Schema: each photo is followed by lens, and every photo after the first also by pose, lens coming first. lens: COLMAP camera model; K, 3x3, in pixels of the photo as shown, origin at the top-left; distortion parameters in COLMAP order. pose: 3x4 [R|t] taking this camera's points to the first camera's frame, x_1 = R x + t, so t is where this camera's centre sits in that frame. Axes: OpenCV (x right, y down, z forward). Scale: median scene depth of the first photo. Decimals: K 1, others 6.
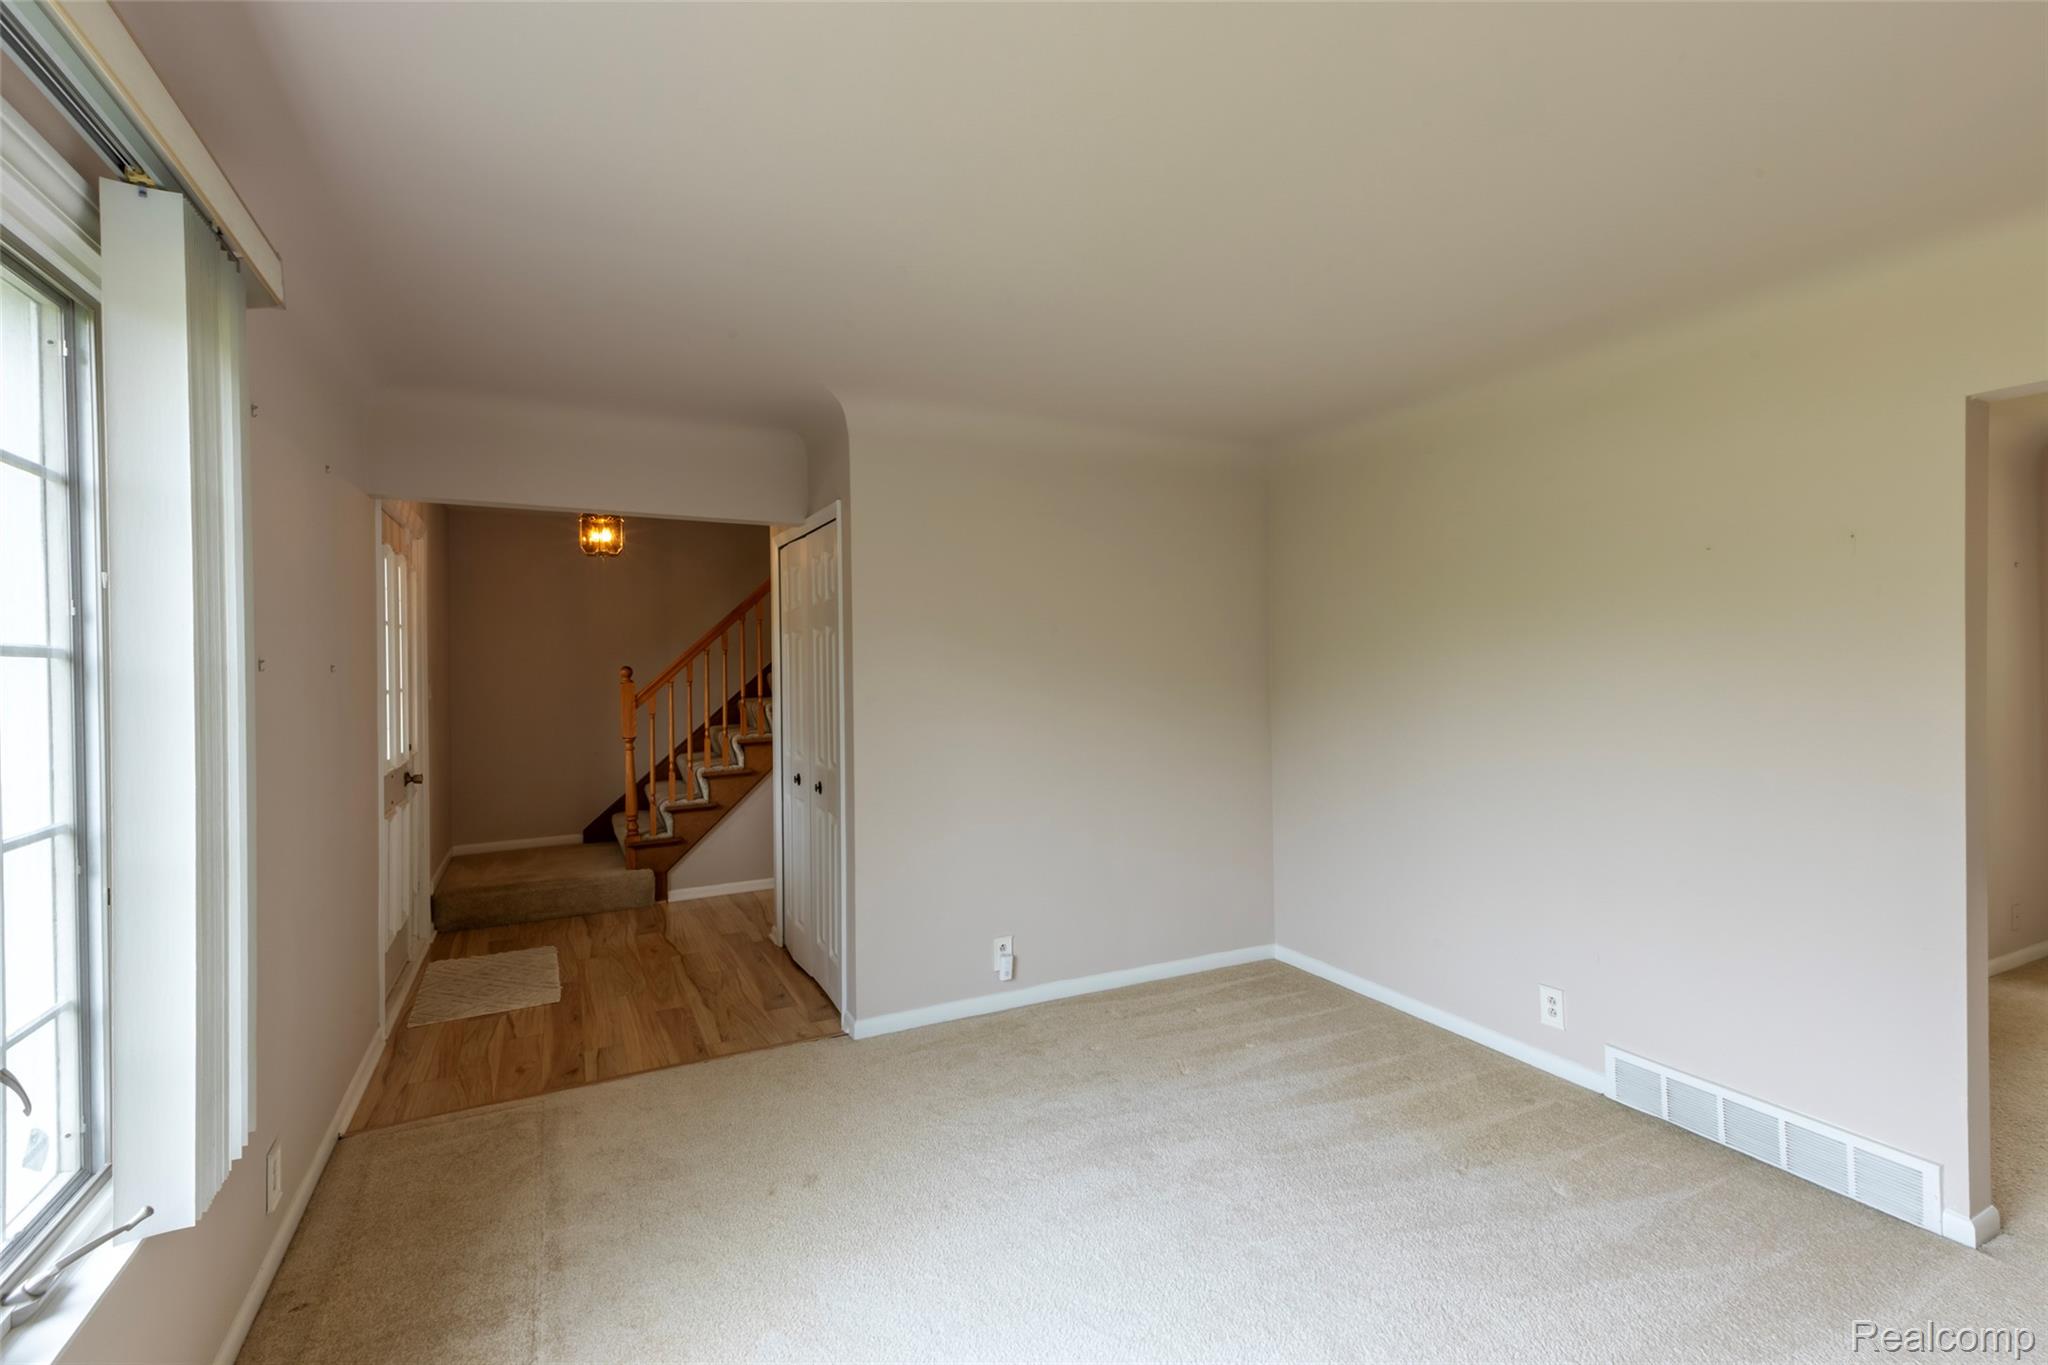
lens RADIAL K [[912.2, 0, 1026.8], [0, 912.2, 663.1], [0, 0, 1]] dist [0.037768, -0.000904]
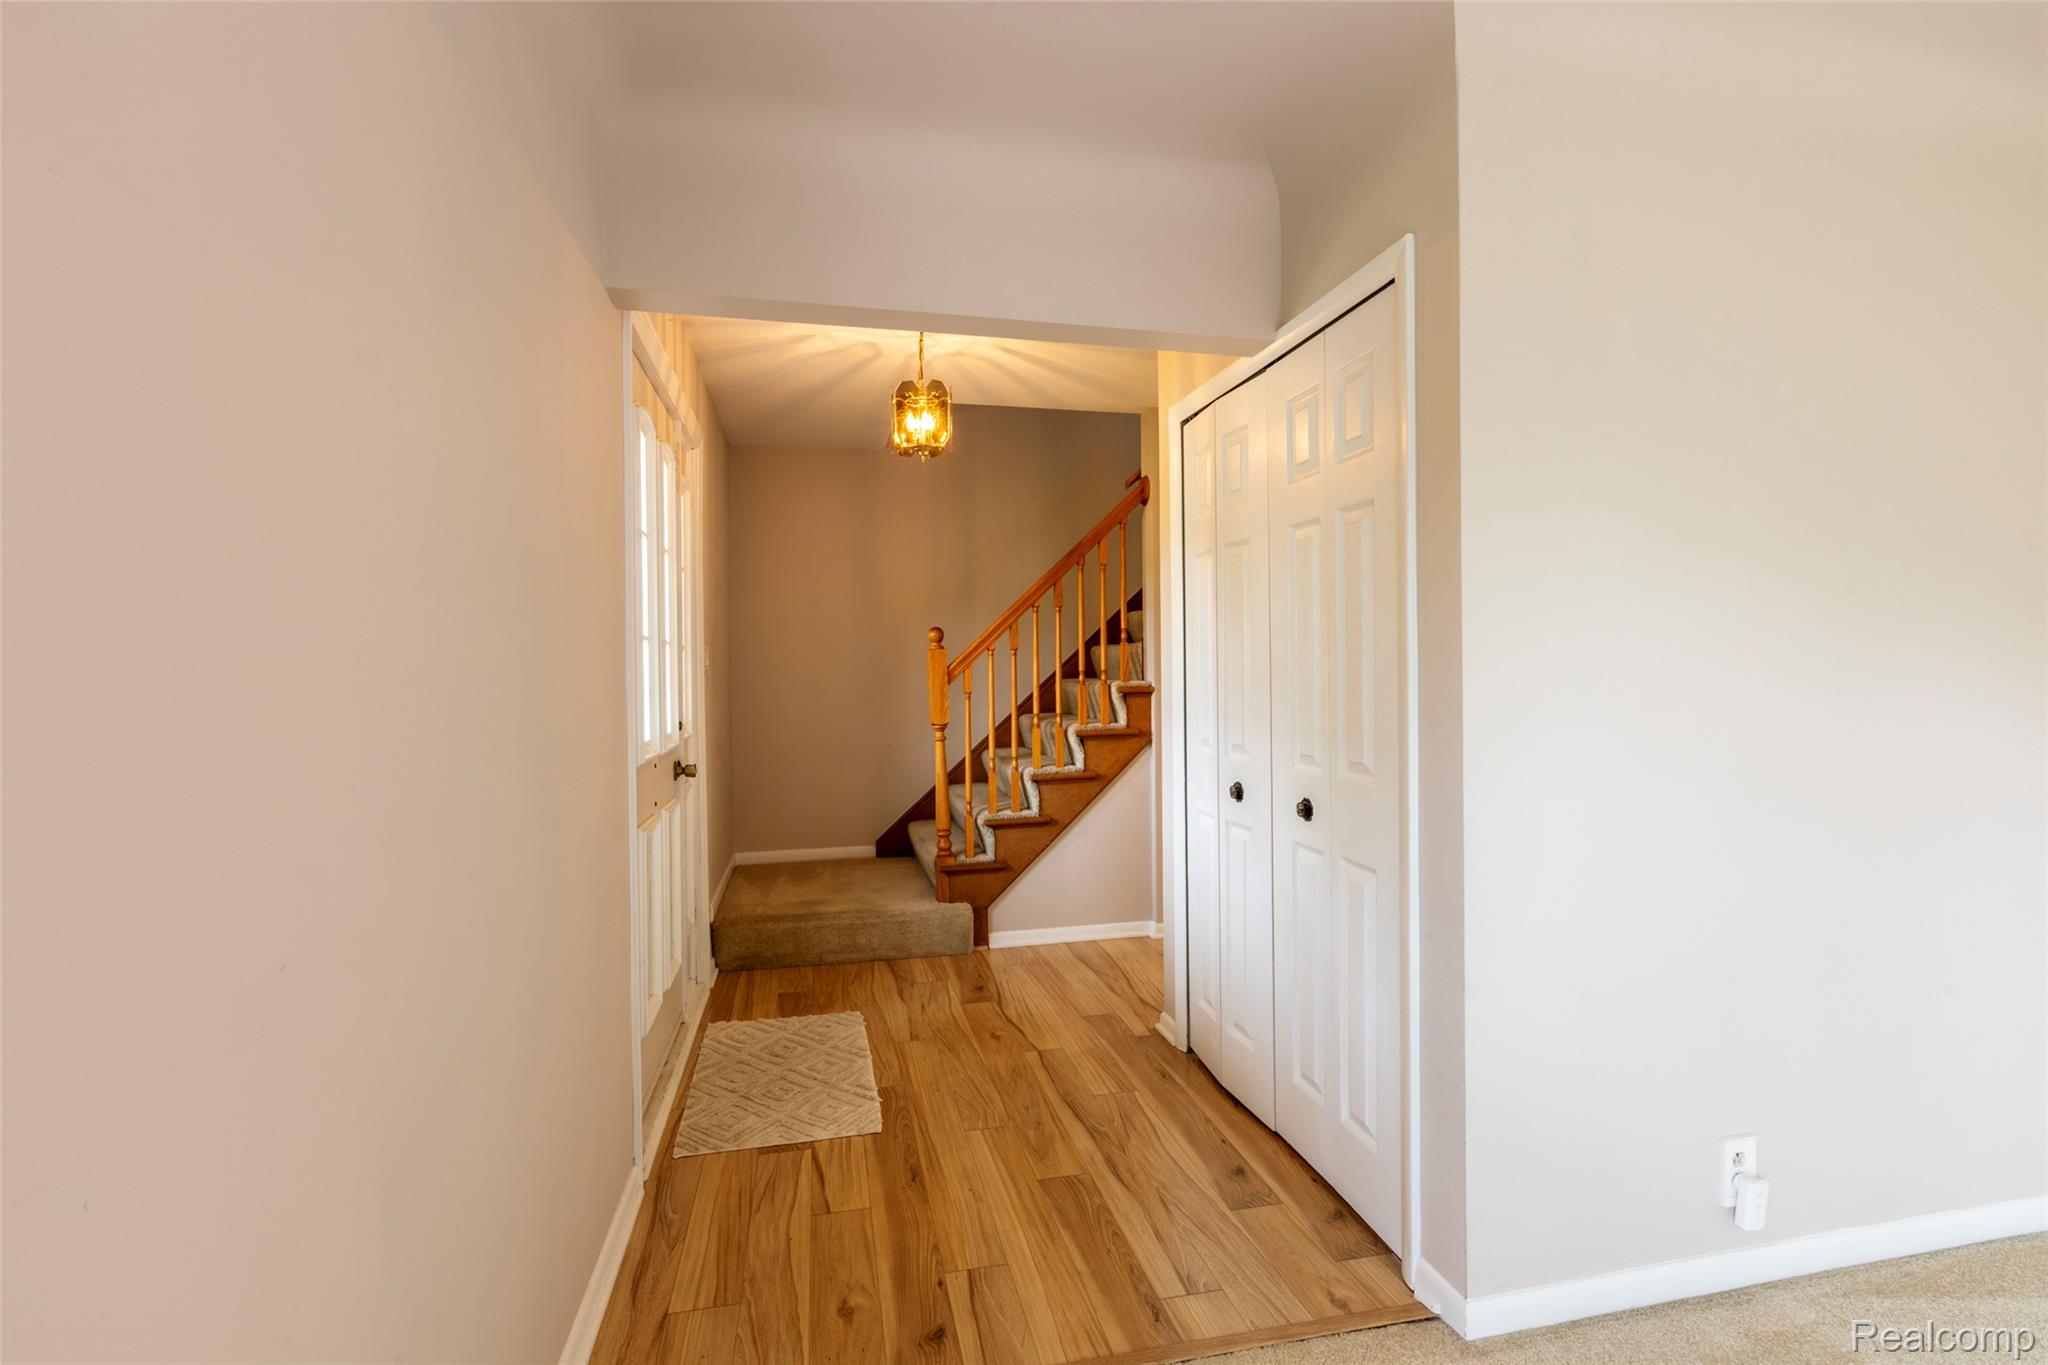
lens RADIAL K [[907.9, 0, 1011.5], [0, 907.9, 684.6], [0, 0, 1]] dist [-0.002692, 0.001463]
pose [[0.966185, 0.003862, -0.257820, -0.222292], [0.000167, 0.999878, 0.015606, 0.044633], [0.257849, -0.015121, 0.966067, 0.364406]]
